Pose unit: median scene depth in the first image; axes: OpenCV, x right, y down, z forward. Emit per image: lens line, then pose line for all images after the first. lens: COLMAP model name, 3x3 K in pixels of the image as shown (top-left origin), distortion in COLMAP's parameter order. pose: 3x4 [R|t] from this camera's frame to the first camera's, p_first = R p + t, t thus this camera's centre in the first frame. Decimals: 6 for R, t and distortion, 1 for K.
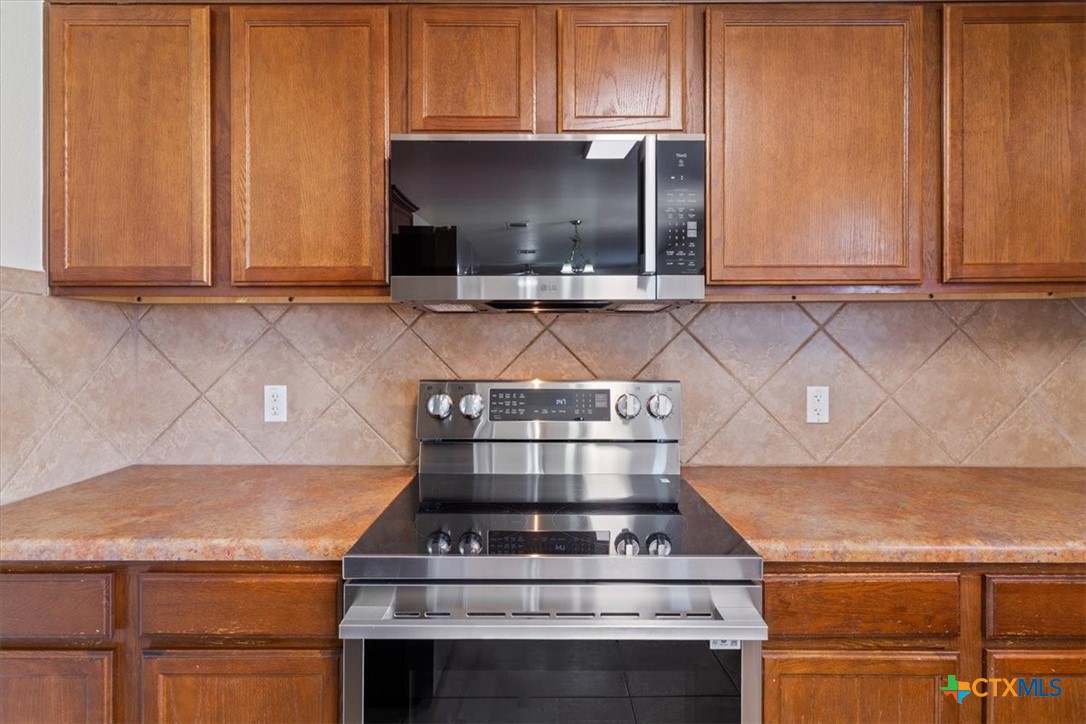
lens RADIAL K [[524.8, 0, 542.2], [0, 524.8, 365.2], [0, 0, 1]] dist [0.022345, 0.000319]
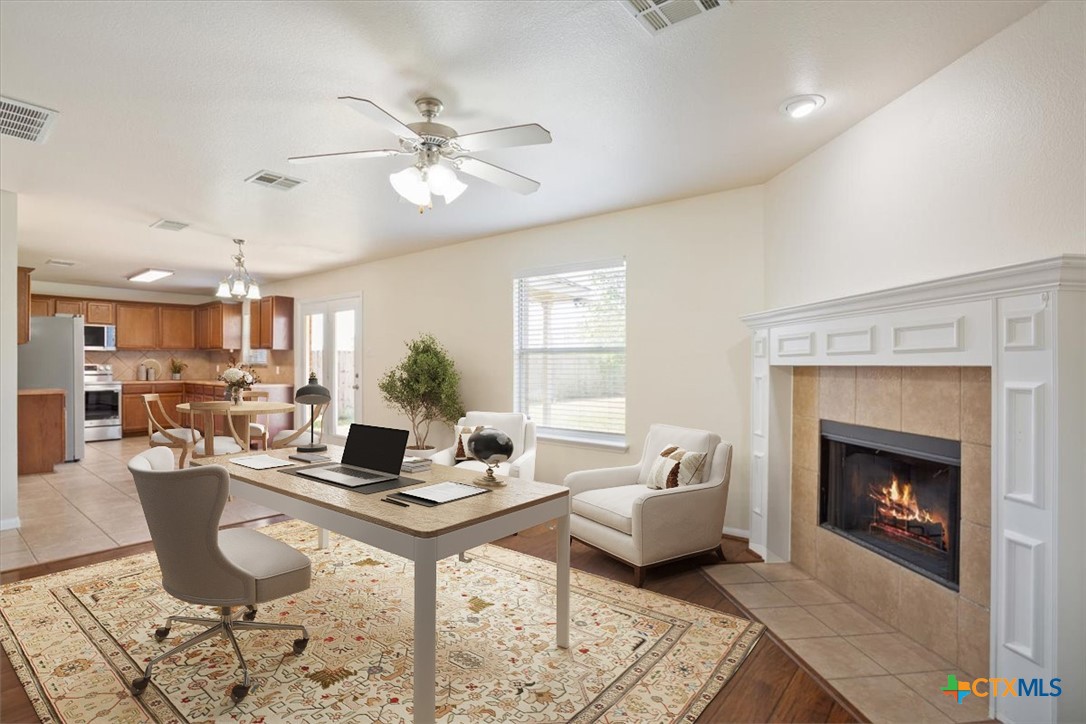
lens RADIAL K [[524.8, 0, 543.8], [0, 524.8, 362.8], [0, 0, 1]] dist [0.022345, 0.000319]
pose [[0.617625, -0.002626, 0.786468, -1.383060], [-0.003939, 0.999972, 0.006431, -0.039420], [-0.786463, -0.007070, 0.617598, -6.226636]]
